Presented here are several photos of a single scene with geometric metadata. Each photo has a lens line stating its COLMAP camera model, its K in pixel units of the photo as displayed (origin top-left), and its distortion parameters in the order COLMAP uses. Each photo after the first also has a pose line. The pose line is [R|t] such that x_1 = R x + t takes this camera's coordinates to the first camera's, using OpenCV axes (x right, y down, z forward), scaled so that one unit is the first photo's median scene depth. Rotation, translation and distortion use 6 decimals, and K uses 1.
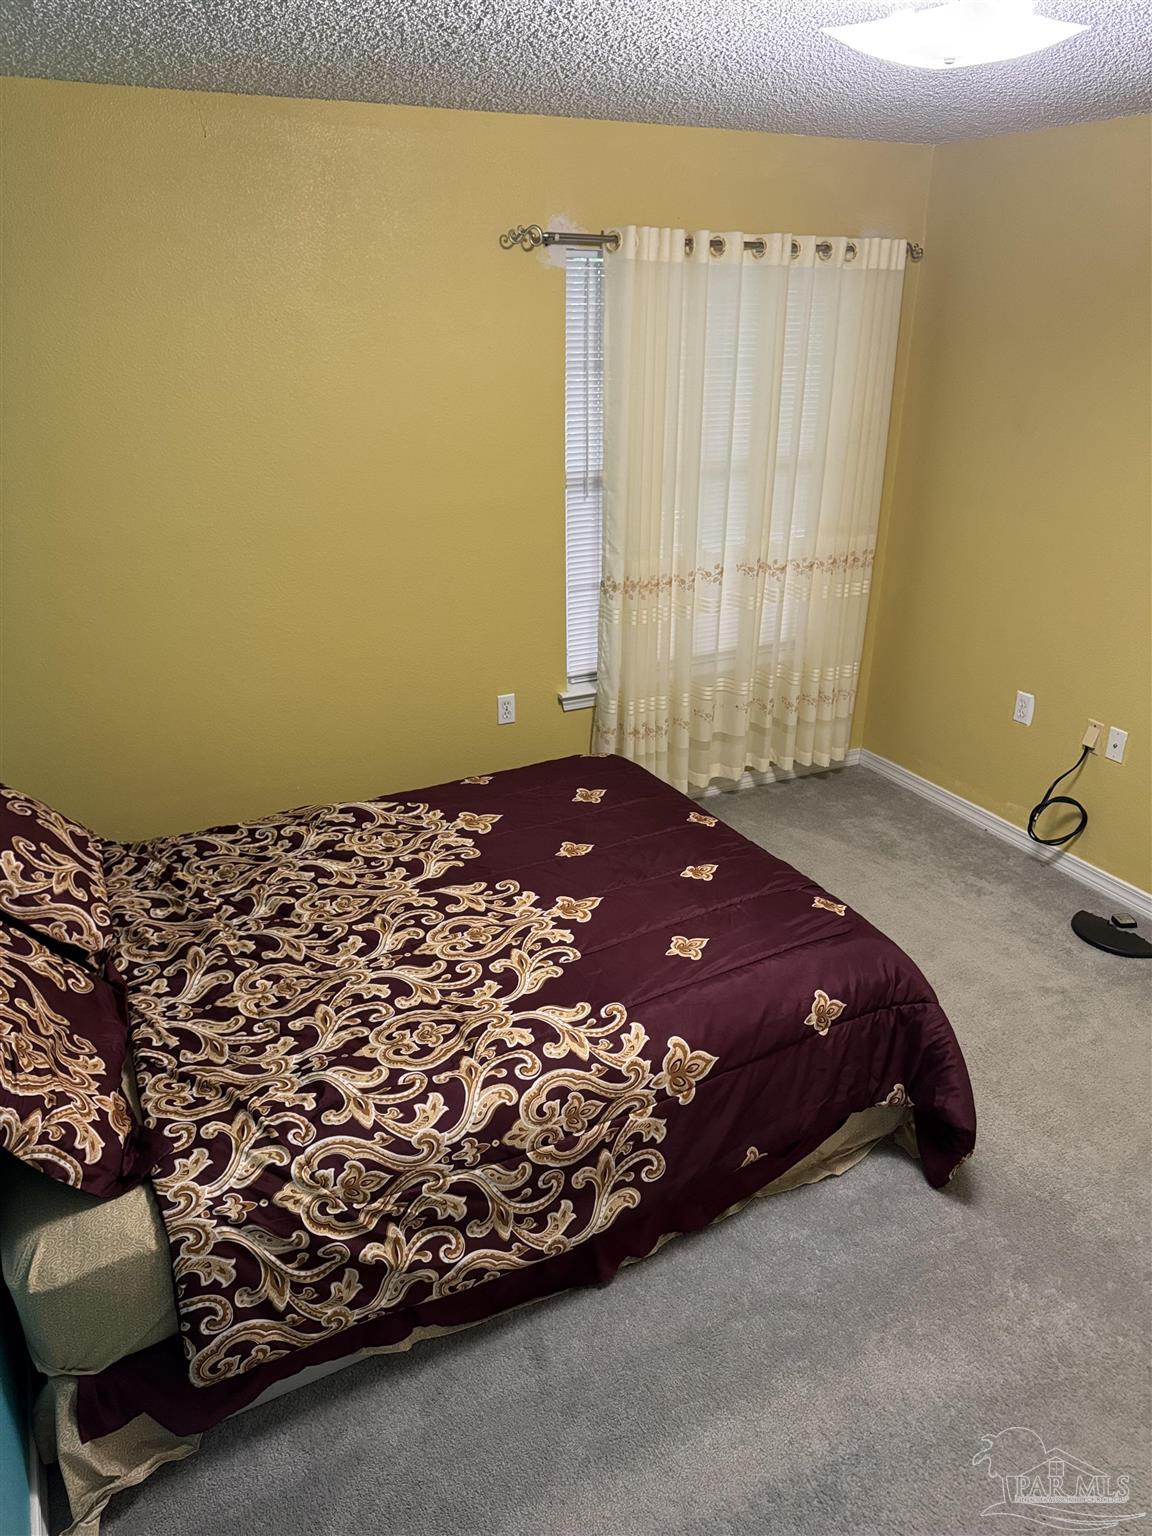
lens RADIAL K [[1069.1, 0, 585.2], [0, 1069.1, 776.0], [0, 0, 1]] dist [0.147816, -0.295484]
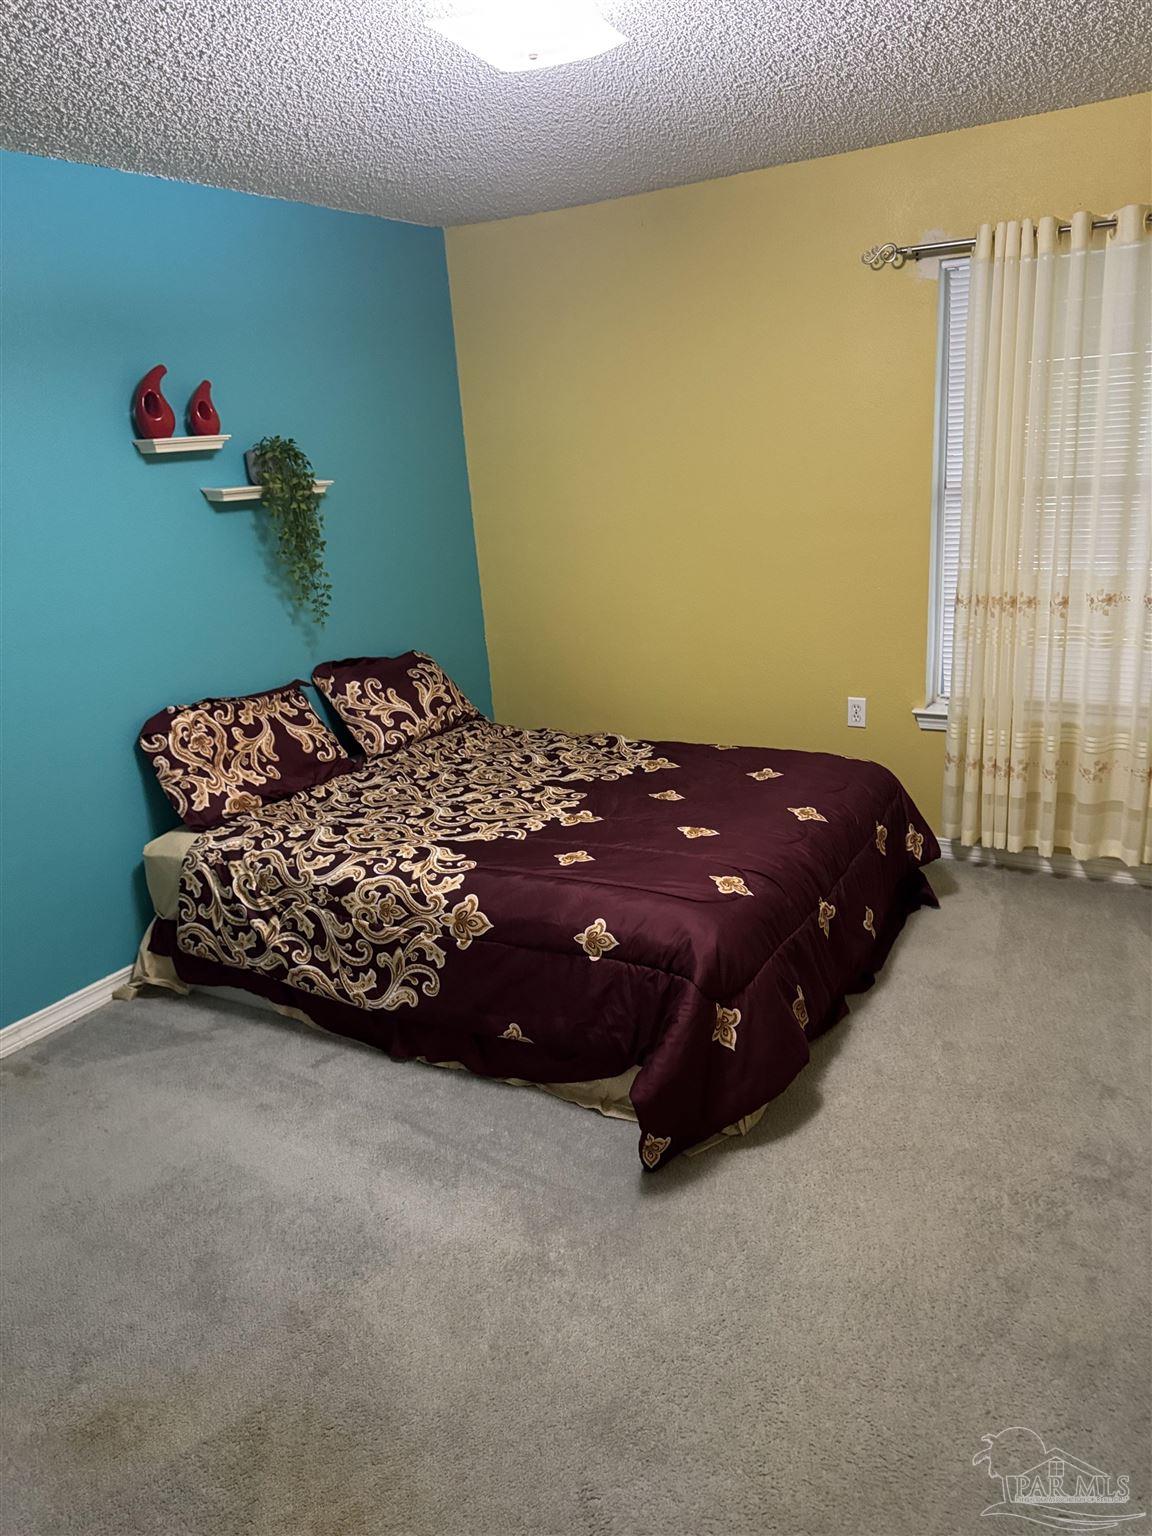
lens RADIAL K [[1069.1, 0, 585.2], [0, 1069.1, 776.0], [0, 0, 1]] dist [0.147816, -0.295484]
pose [[0.537359, 0.215182, -0.815440, 1.136326], [-0.280389, 0.957482, 0.067894, -0.003446], [0.795379, 0.192157, 0.574846, 0.388953]]
